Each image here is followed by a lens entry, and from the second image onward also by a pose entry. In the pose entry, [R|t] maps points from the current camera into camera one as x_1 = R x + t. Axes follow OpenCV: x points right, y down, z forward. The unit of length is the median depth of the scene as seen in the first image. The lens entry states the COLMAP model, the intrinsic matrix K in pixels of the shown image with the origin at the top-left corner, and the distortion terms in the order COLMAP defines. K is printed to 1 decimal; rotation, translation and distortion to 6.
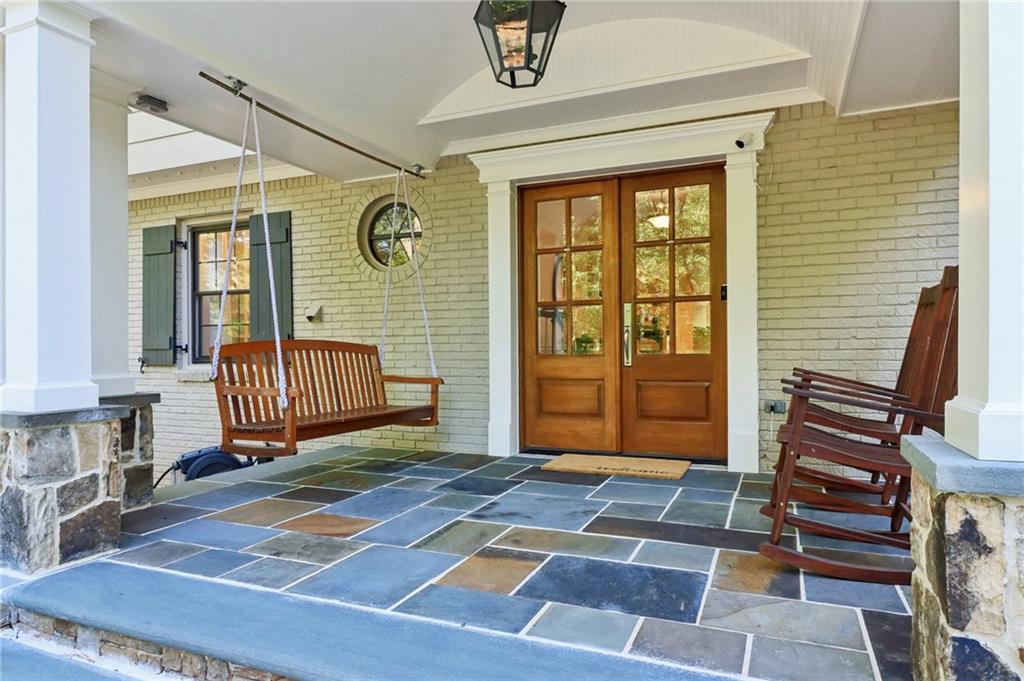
lens RADIAL K [[628.3, 0, 513.0], [0, 628.3, 350.1], [0, 0, 1]] dist [0.007904, -0.004695]
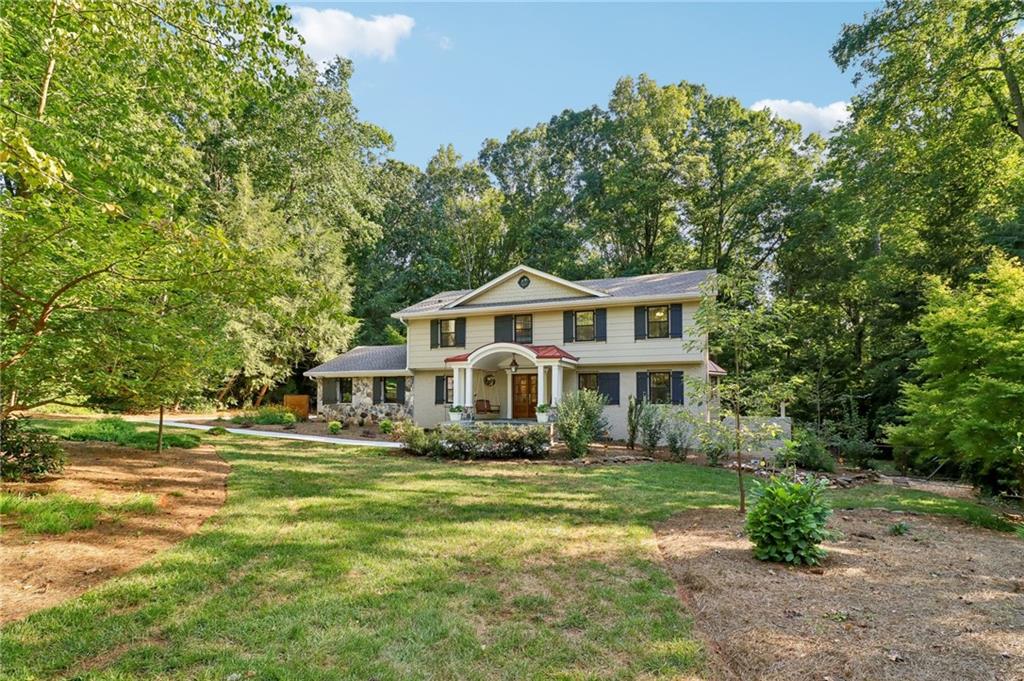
lens RADIAL K [[491.9, 0, 517.9], [0, 491.9, 365.8], [0, 0, 1]] dist [0.001557, 0.001655]
pose [[0.999475, 0.008137, 0.031363, -0.095532], [-0.005923, 0.997524, -0.070072, -0.008977], [-0.031855, 0.069850, 0.997049, -3.924131]]
